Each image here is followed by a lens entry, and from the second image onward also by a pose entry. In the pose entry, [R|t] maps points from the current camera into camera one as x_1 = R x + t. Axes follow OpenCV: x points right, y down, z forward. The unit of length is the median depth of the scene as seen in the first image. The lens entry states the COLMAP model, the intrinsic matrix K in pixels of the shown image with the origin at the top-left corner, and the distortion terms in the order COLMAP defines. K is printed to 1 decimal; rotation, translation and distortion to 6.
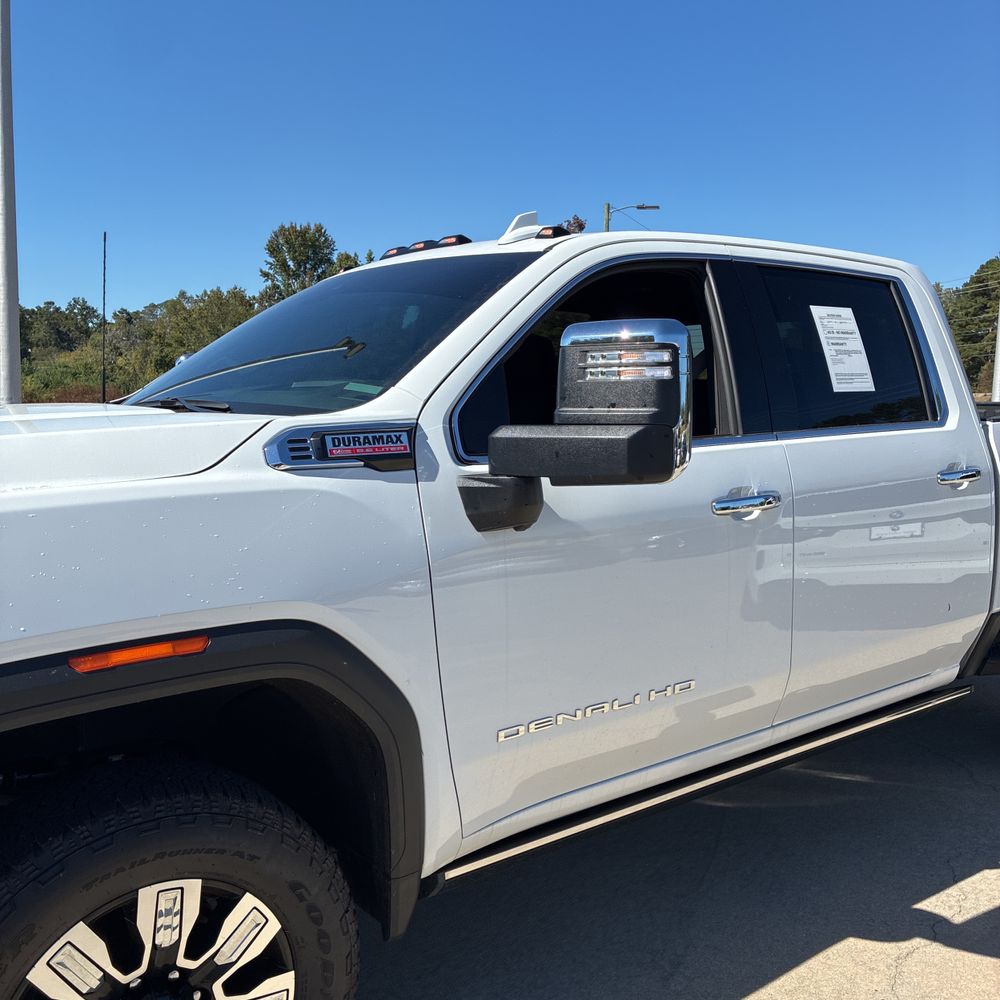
lens RADIAL K [[1013.5, 0, 484.4], [0, 1013.5, 501.3], [0, 0, 1]] dist [0.044564, -0.012389]
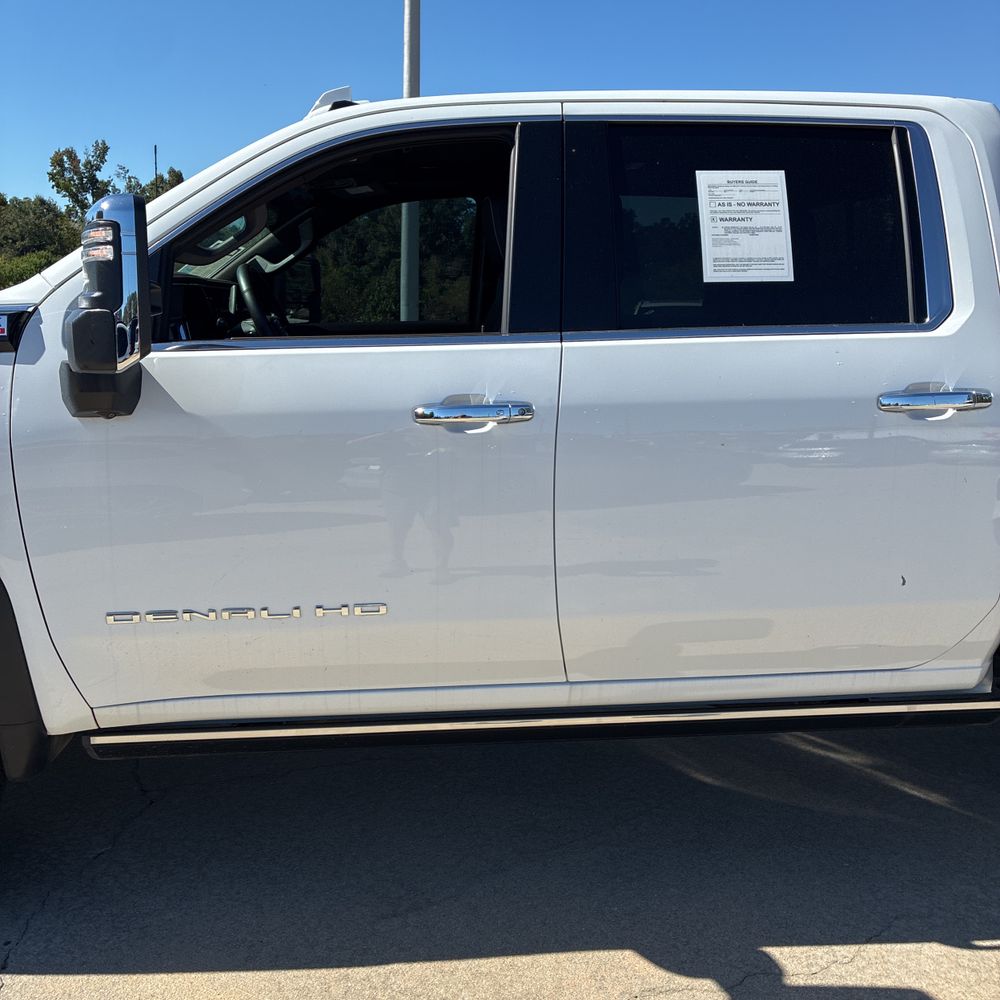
lens RADIAL K [[1018.5, 0, 483.5], [0, 1018.5, 492.6], [0, 0, 1]] dist [0.021668, 0.021386]
pose [[0.841829, 0.100138, -0.530373, 0.624367], [-0.060067, 0.993916, 0.092317, -0.009631], [0.536391, -0.045857, 0.842723, 0.243694]]
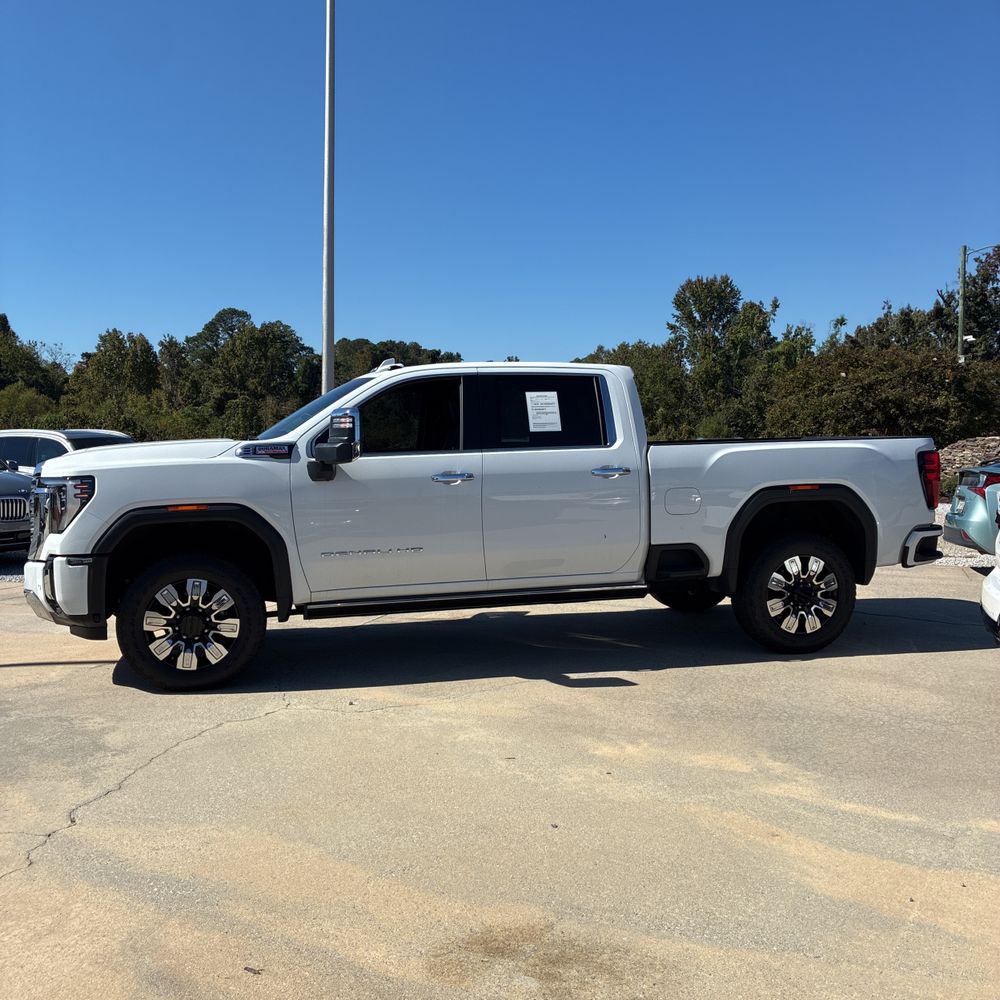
lens RADIAL K [[1016.2, 0, 498.9], [0, 1016.2, 476.2], [0, 0, 1]] dist [0.058711, -0.000745]
pose [[0.923964, 0.004921, -0.382447, 1.102111], [-0.031974, 0.997411, -0.064412, 0.129095], [0.381140, 0.071743, 0.921729, -1.012537]]
